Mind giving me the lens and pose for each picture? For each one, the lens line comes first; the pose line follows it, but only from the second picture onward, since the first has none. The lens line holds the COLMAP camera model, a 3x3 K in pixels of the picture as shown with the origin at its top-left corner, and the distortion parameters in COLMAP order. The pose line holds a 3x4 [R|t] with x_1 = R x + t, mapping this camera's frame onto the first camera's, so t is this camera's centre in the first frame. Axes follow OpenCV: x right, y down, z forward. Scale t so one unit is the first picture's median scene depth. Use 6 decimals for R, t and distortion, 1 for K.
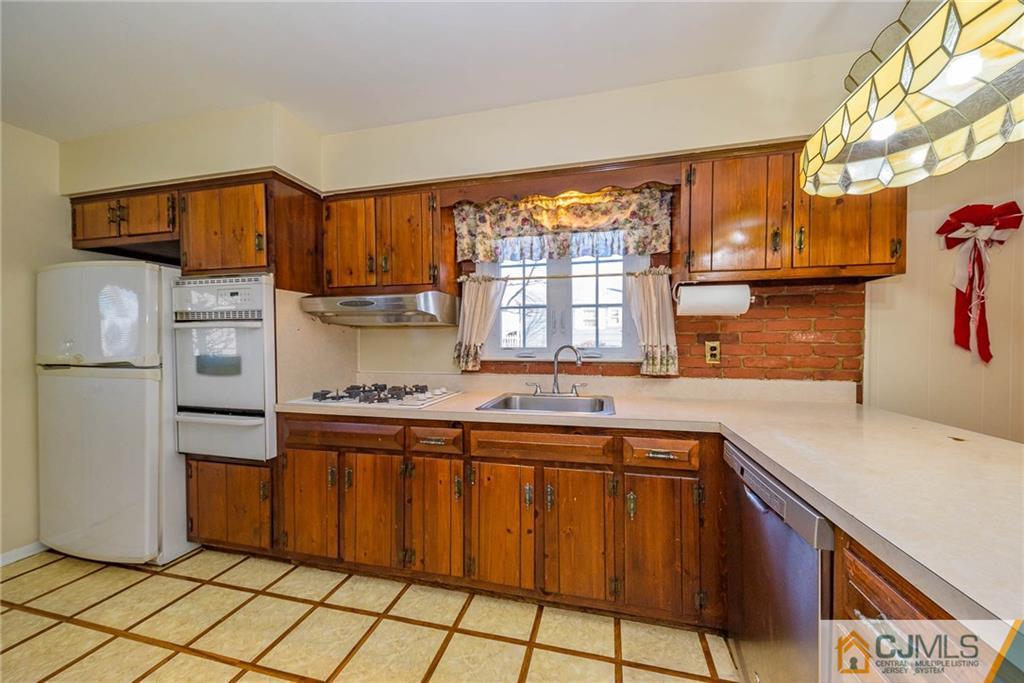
lens RADIAL K [[354.0, 0, 520.1], [0, 354.0, 344.1], [0, 0, 1]] dist [0.000427, -0.000470]
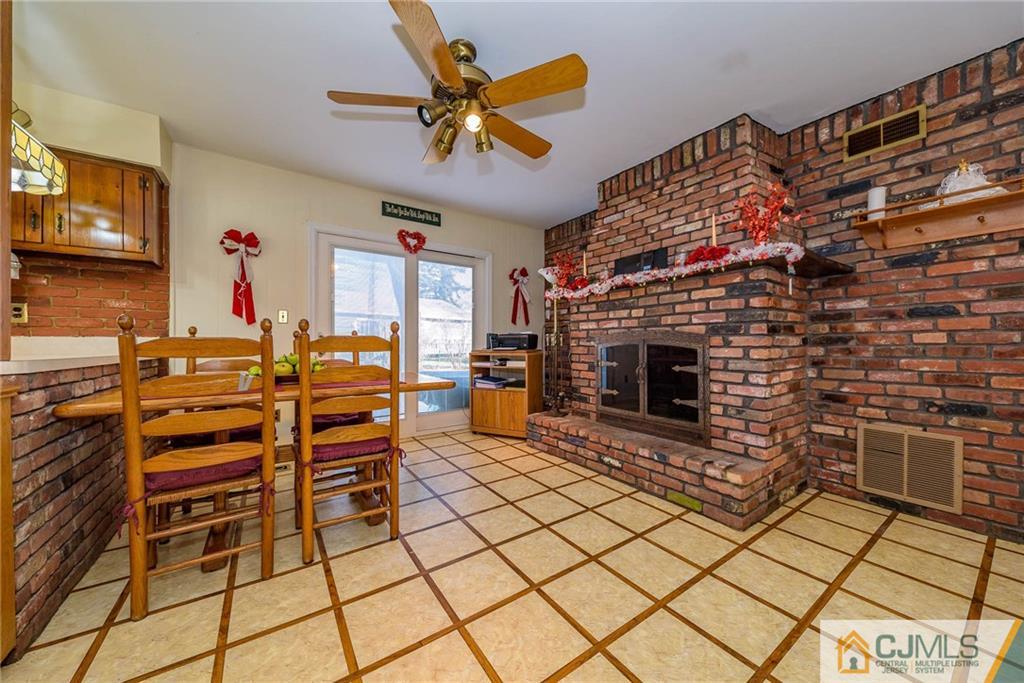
lens RADIAL K [[354.0, 0, 509.6], [0, 354.0, 343.8], [0, 0, 1]] dist [0.000427, -0.000470]
pose [[0.680045, 0.006083, 0.733146, 0.942303], [0.001736, 0.999949, -0.009906, 0.162082], [-0.733169, 0.008009, 0.680000, -1.076923]]
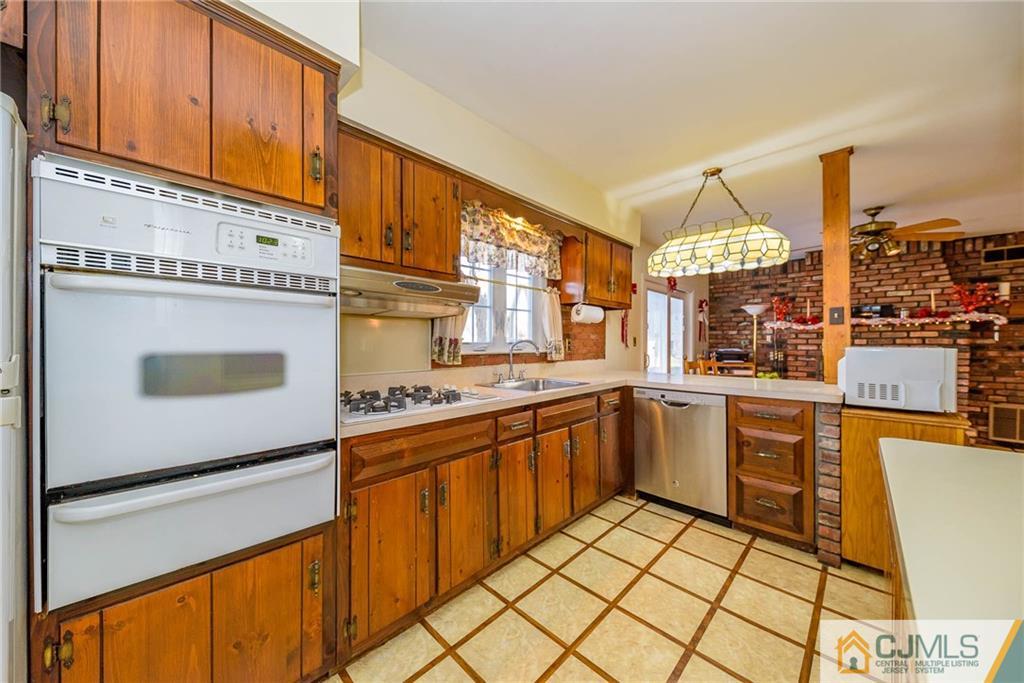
lens RADIAL K [[354.0, 0, 521.8], [0, 354.0, 342.8], [0, 0, 1]] dist [0.000427, -0.000470]
pose [[0.515793, 0.001803, 0.856711, -0.966519], [0.003372, 0.999986, -0.004134, 0.018040], [-0.856707, 0.005021, 0.515779, 0.348895]]
